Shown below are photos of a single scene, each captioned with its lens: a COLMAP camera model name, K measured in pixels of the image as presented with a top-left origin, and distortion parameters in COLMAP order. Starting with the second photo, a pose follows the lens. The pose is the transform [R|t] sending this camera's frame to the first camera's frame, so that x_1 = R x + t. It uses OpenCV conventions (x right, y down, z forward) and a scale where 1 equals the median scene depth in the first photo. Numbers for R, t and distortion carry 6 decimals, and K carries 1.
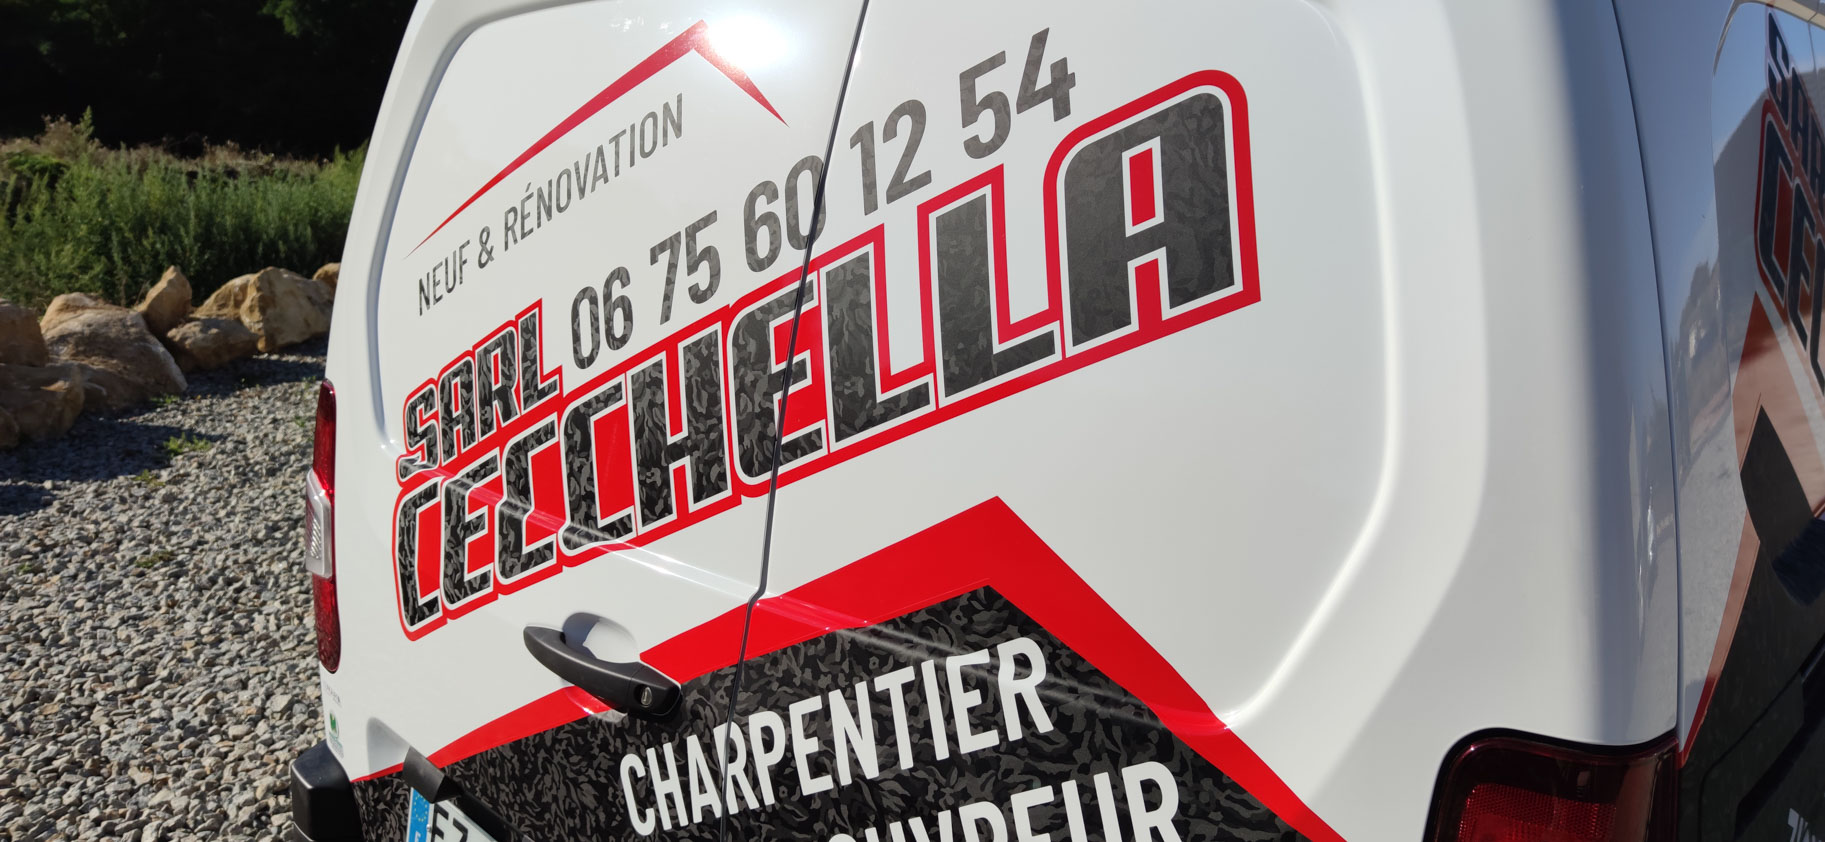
lens RADIAL K [[1279.0, 0, 907.5], [0, 1279.0, 412.0], [0, 0, 1]] dist [0.122198, -0.162555]
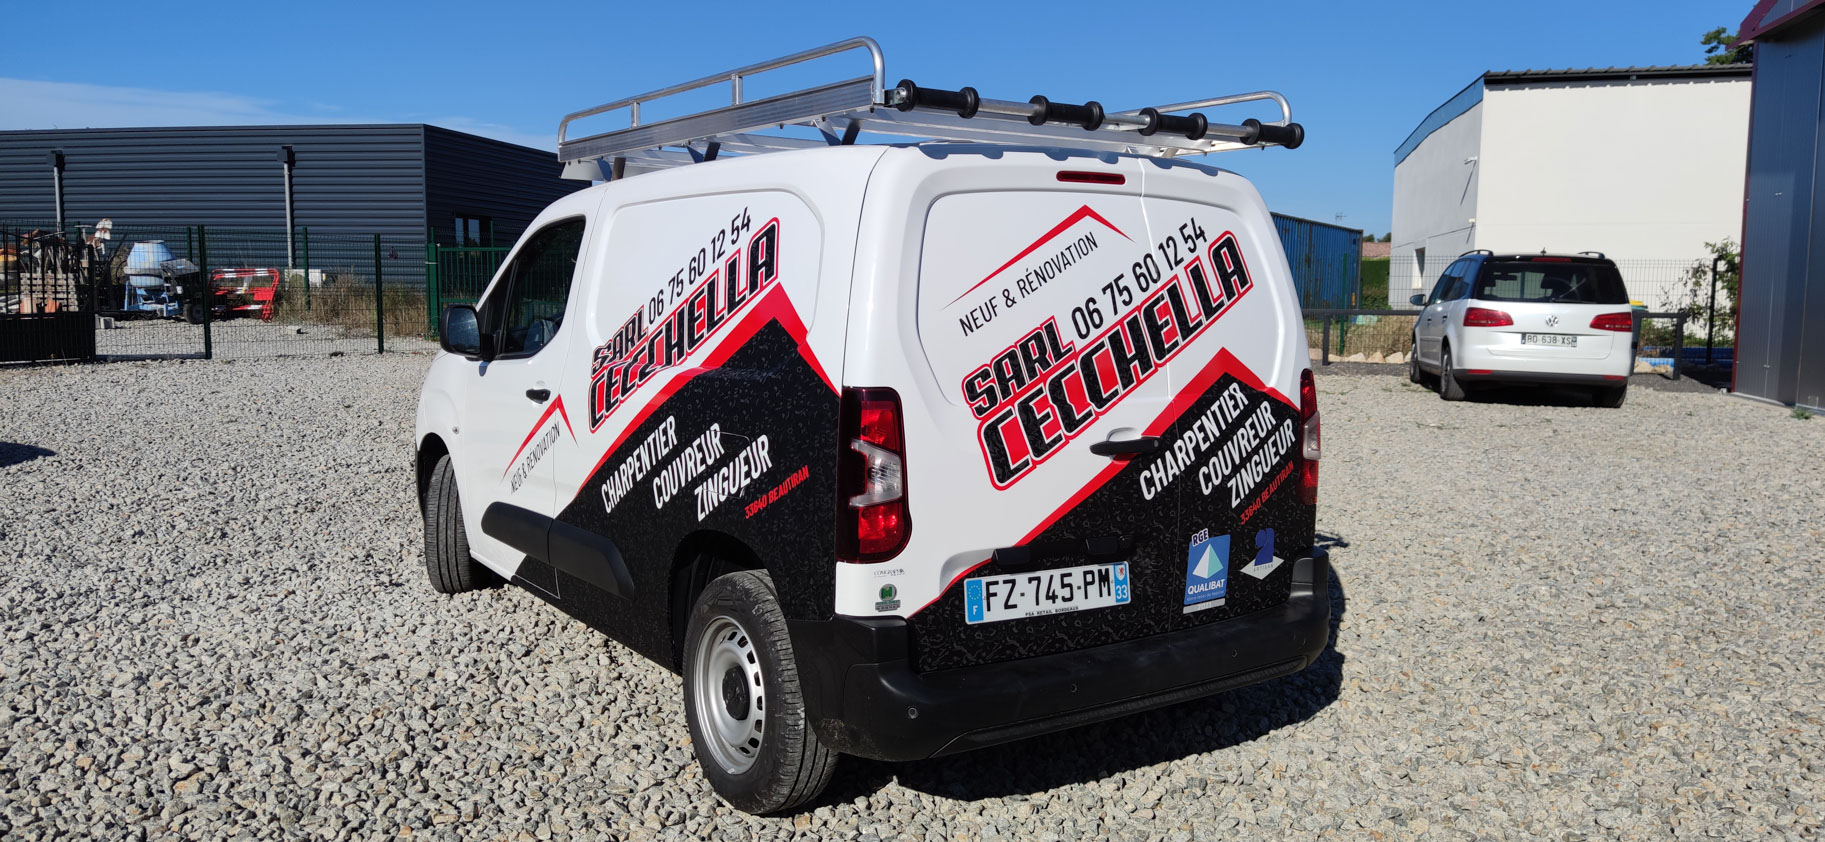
lens RADIAL K [[1279.0, 0, 907.5], [0, 1279.0, 412.0], [0, 0, 1]] dist [0.122198, -0.162555]
pose [[0.267511, -0.121984, 0.955802, -2.914120], [0.200922, 0.977211, 0.068482, -0.143008], [-0.942374, 0.173722, 0.285924, 0.674112]]
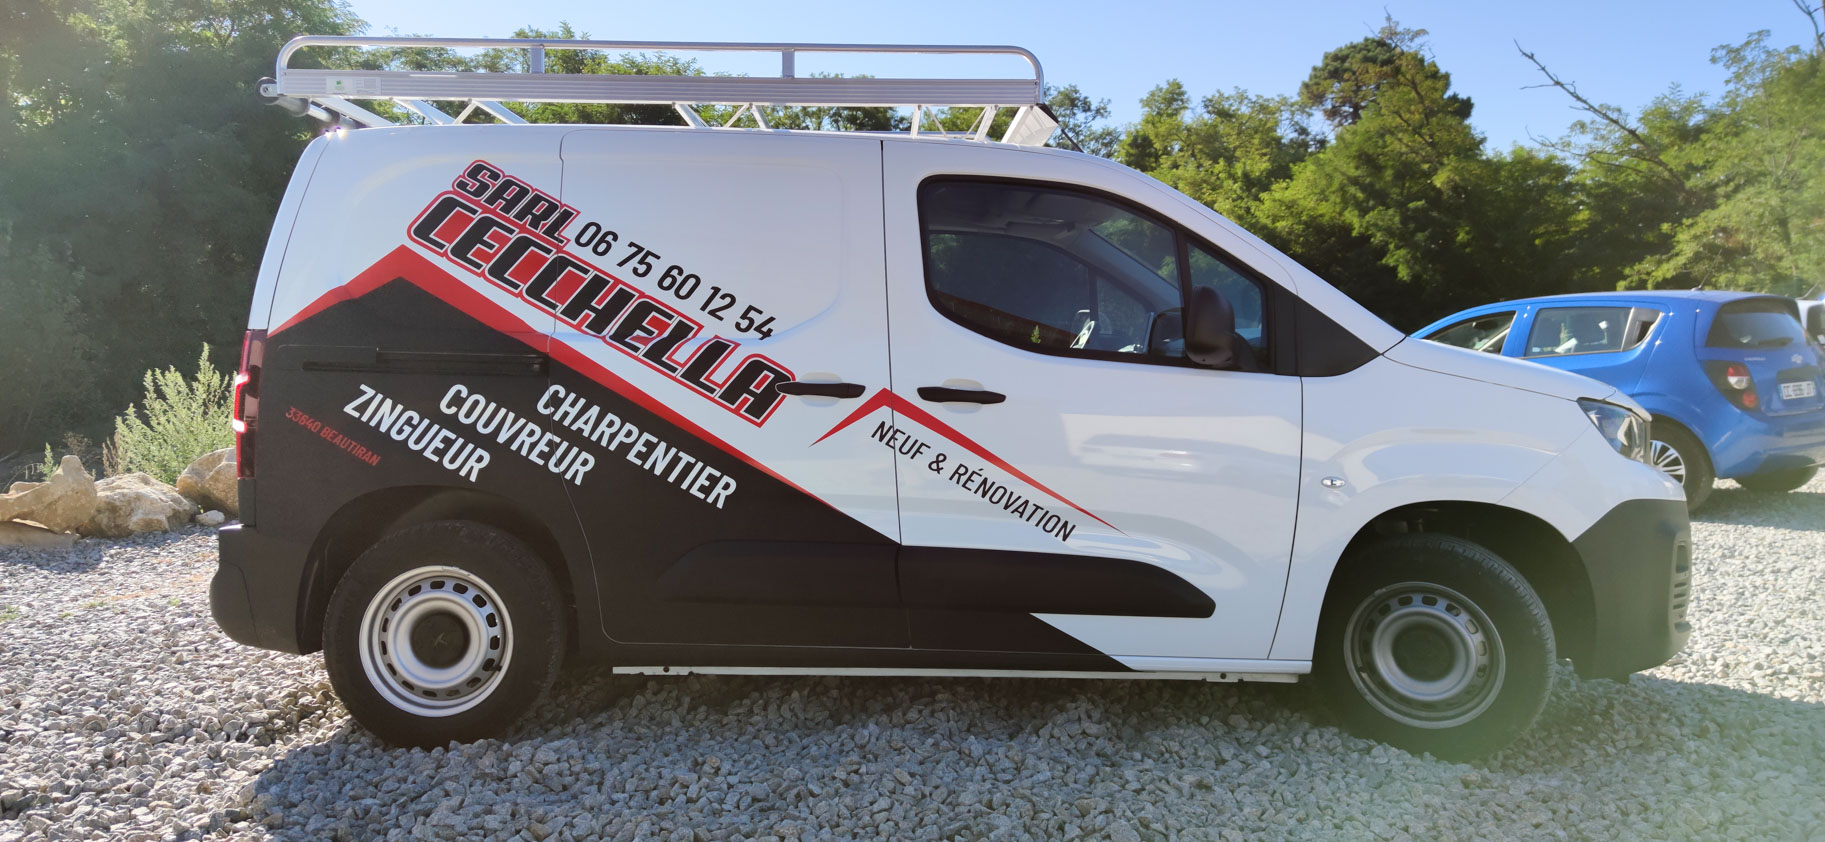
lens RADIAL K [[1279.0, 0, 907.5], [0, 1279.0, 412.0], [0, 0, 1]] dist [0.122198, -0.162555]
pose [[0.657433, 0.011178, -0.753430, 3.483748], [-0.148620, 0.982172, -0.115112, 0.458276], [0.738712, 0.187653, 0.647373, -0.134129]]
